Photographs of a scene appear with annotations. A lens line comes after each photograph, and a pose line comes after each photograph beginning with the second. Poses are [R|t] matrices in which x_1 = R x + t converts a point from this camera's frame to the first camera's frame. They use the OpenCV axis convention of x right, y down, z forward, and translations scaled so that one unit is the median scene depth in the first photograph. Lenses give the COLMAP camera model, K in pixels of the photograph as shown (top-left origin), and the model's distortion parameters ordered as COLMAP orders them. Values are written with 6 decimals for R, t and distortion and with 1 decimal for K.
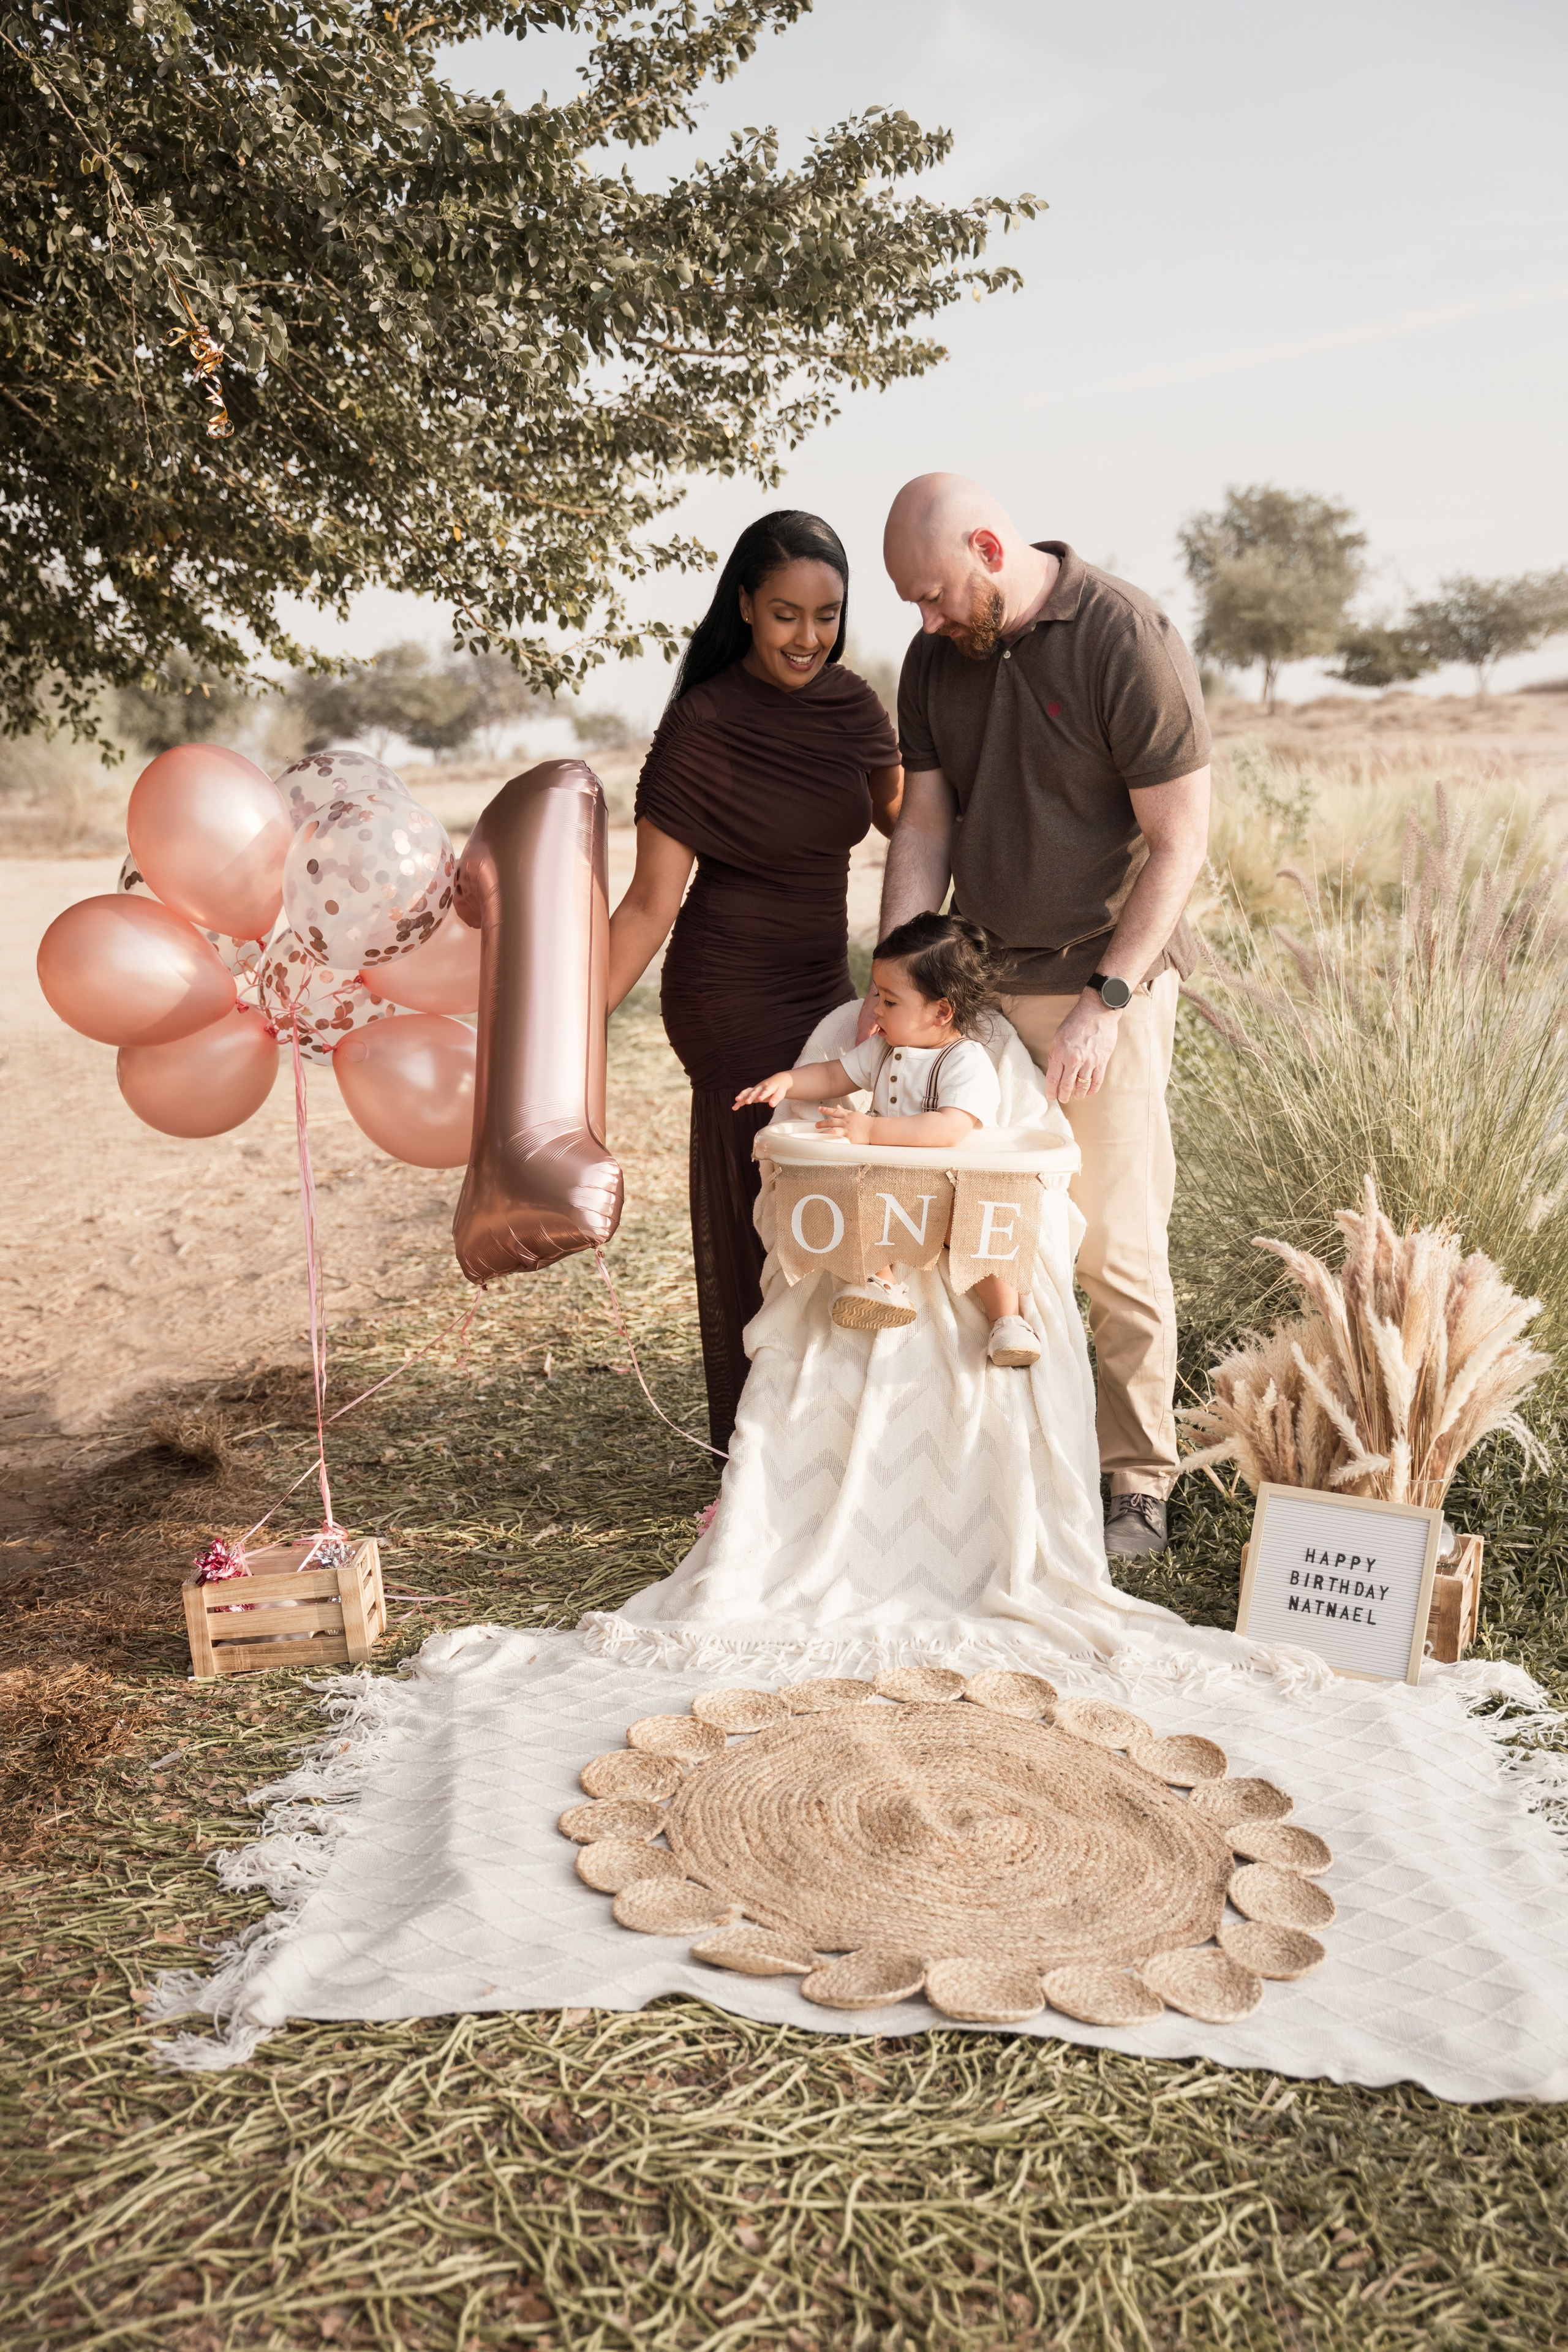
lens RADIAL K [[2448.9, 0, 827.8], [0, 2448.9, 1148.4], [0, 0, 1]] dist [0.006505, 0.000000]
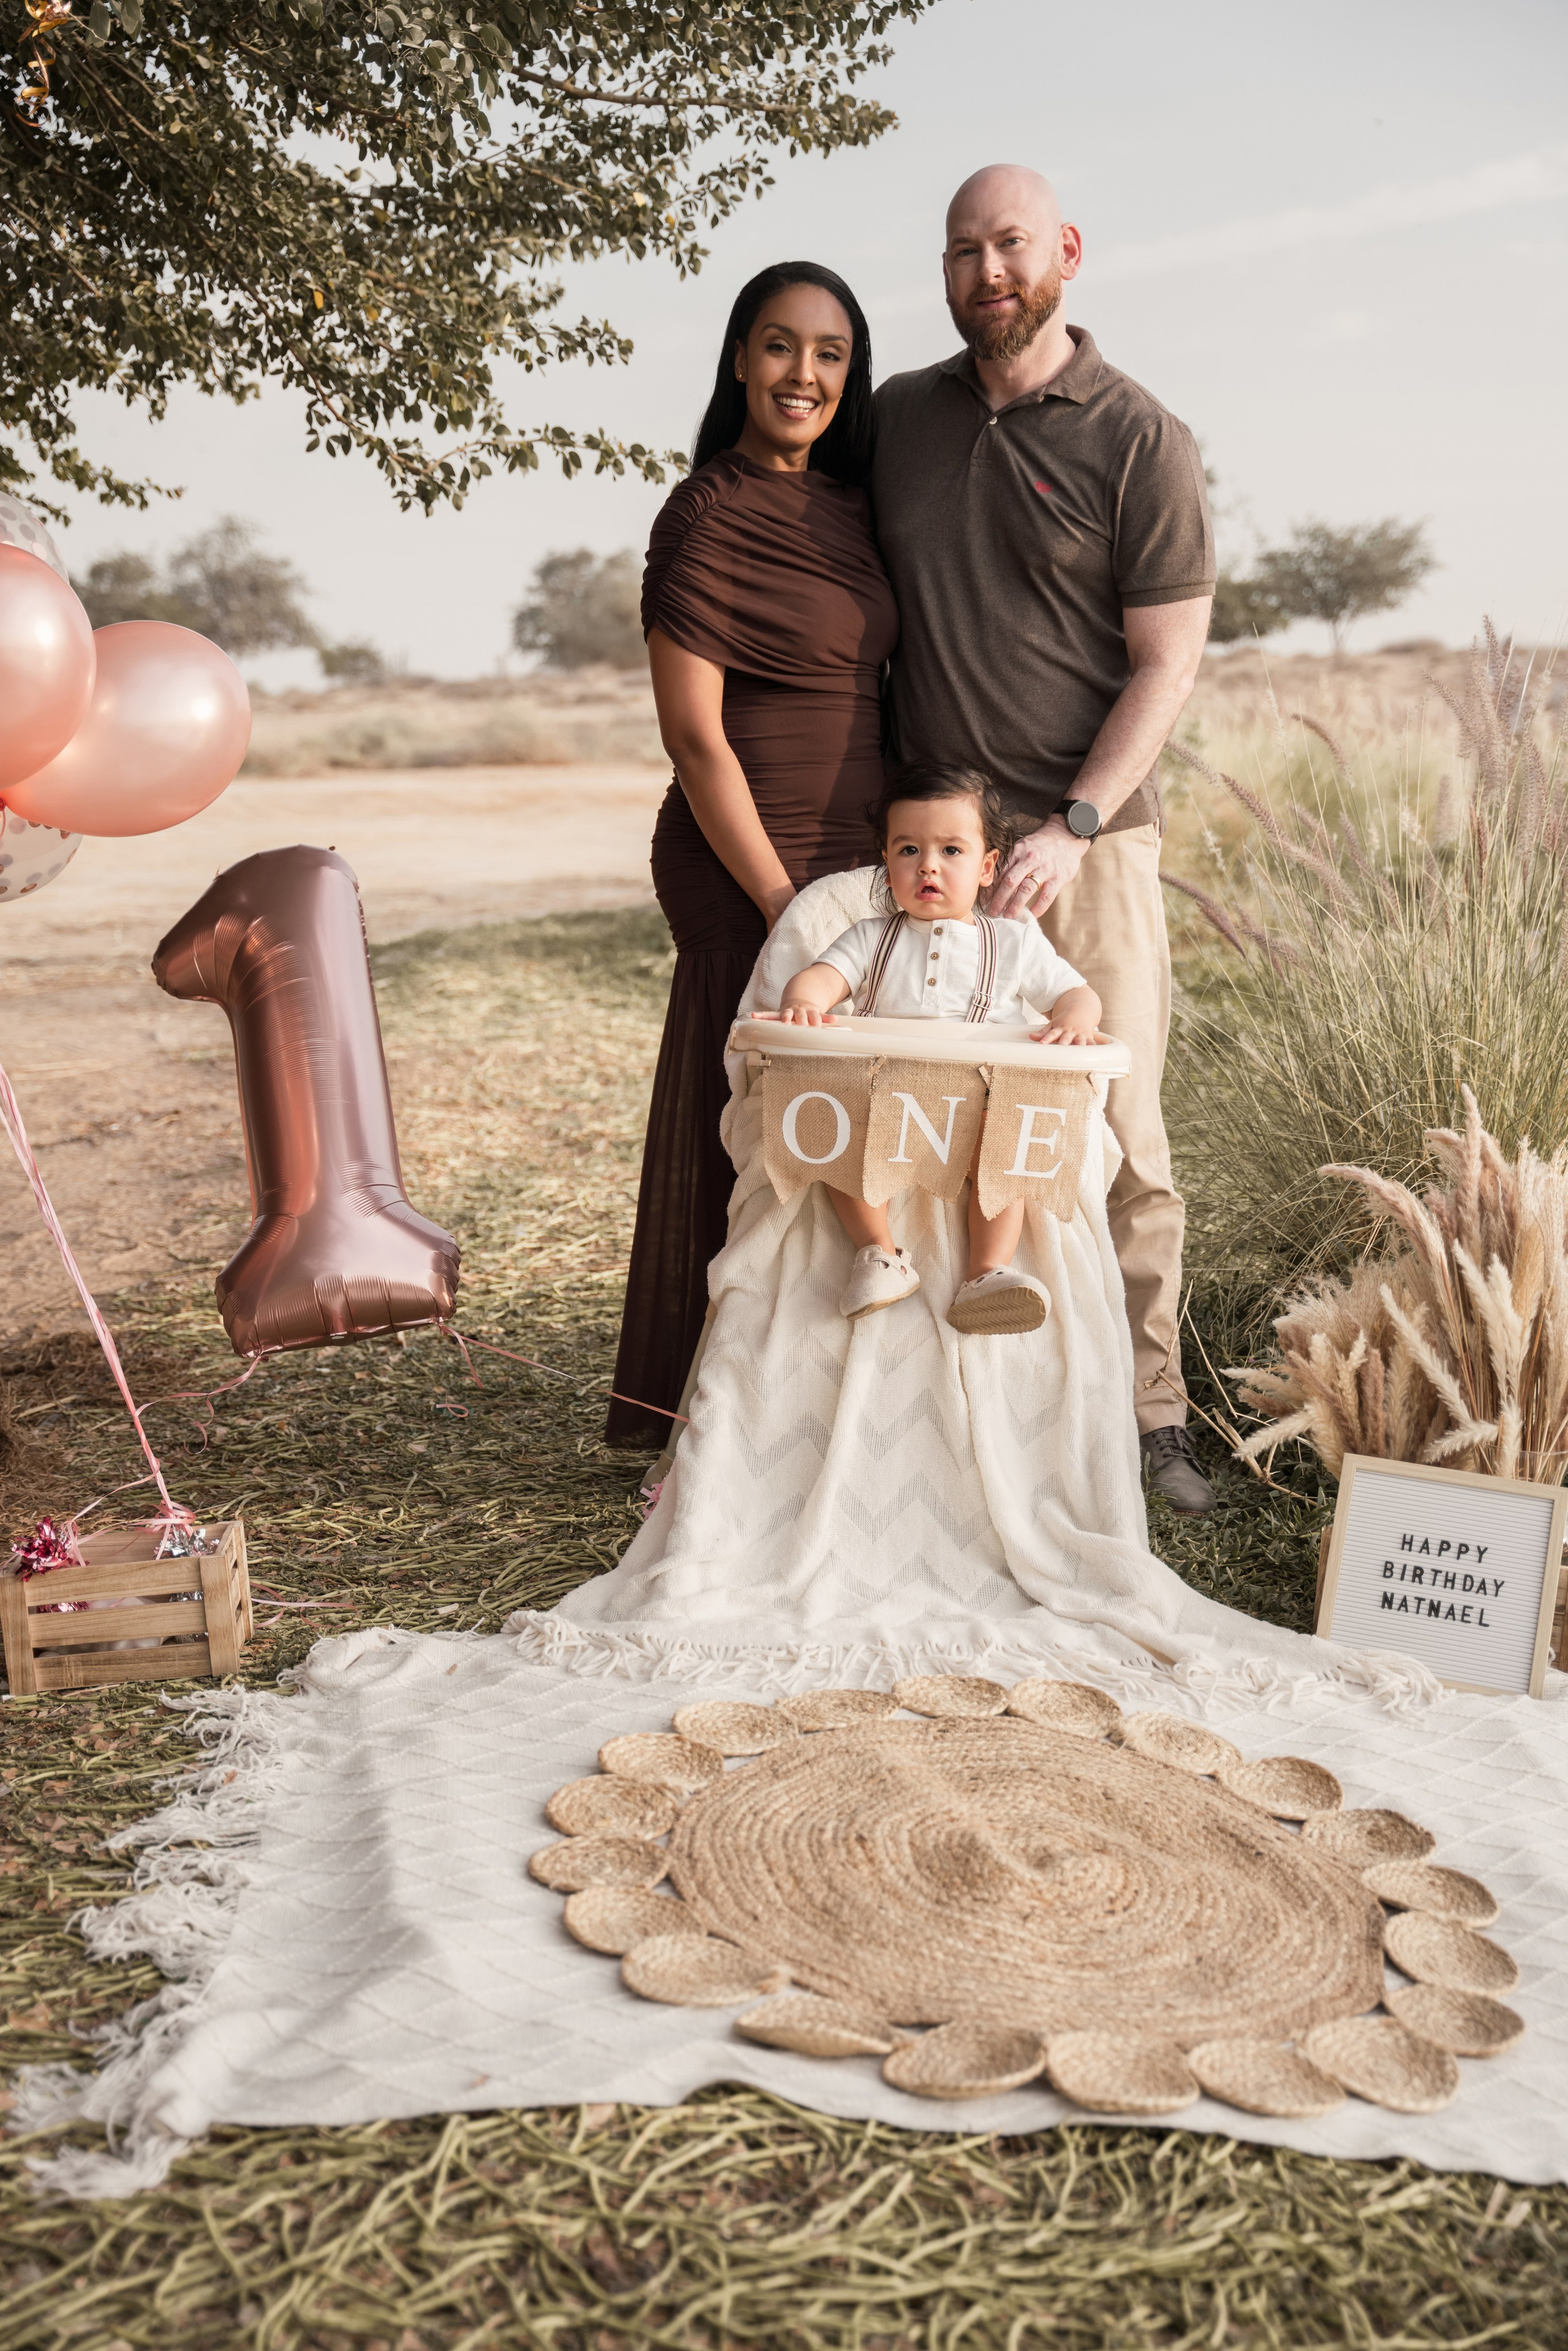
lens RADIAL K [[2736.5, 0, 810.7], [0, 2736.5, 1142.5], [0, 0, 1]] dist [0.057431, 0.000000]
pose [[0.996428, 0.013429, 0.083371, -0.093668], [-0.012780, 0.999884, -0.008313, 0.051214], [-0.083473, 0.007218, 0.996484, 0.122505]]
